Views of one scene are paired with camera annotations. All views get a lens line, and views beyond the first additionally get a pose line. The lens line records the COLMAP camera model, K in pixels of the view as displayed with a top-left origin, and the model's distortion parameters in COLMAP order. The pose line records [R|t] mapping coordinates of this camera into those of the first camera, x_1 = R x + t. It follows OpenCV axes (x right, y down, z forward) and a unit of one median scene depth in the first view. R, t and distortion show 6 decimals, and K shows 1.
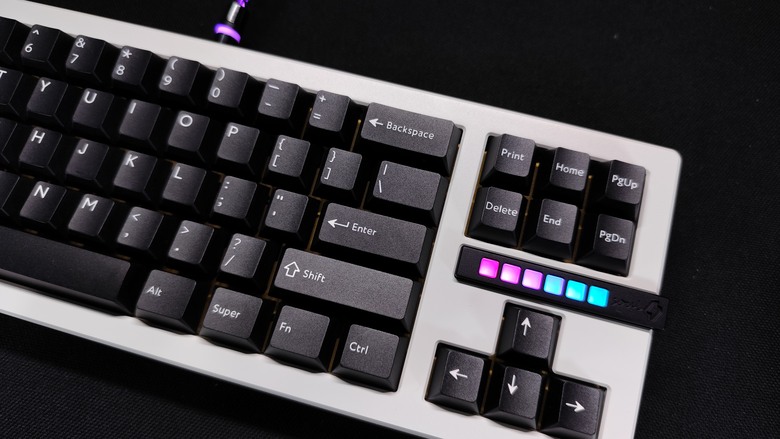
lens RADIAL K [[560.6, 0, 389.5], [0, 560.6, 203.4], [0, 0, 1]] dist [-0.001211, -0.002203]
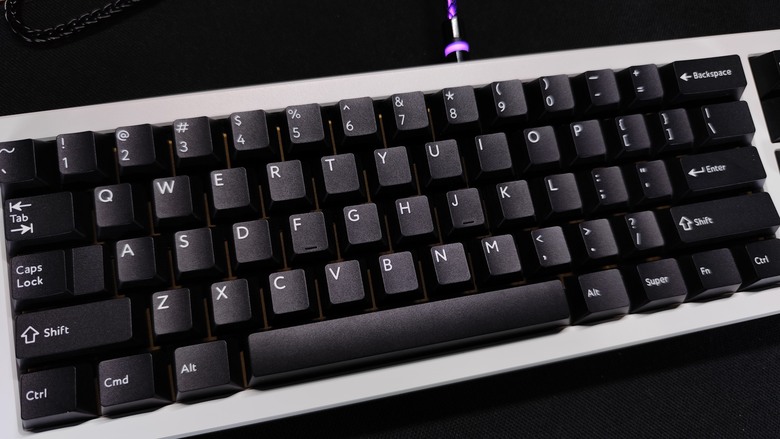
lens RADIAL K [[548.2, 0, 390.0], [0, 548.2, 219.5], [0, 0, 1]] dist [0.000001, -0.039959]
pose [[0.891781, -0.390954, 0.227773, -0.932556], [0.373529, 0.920208, 0.117015, -0.235586], [-0.255346, -0.019272, 0.966658, 0.089255]]
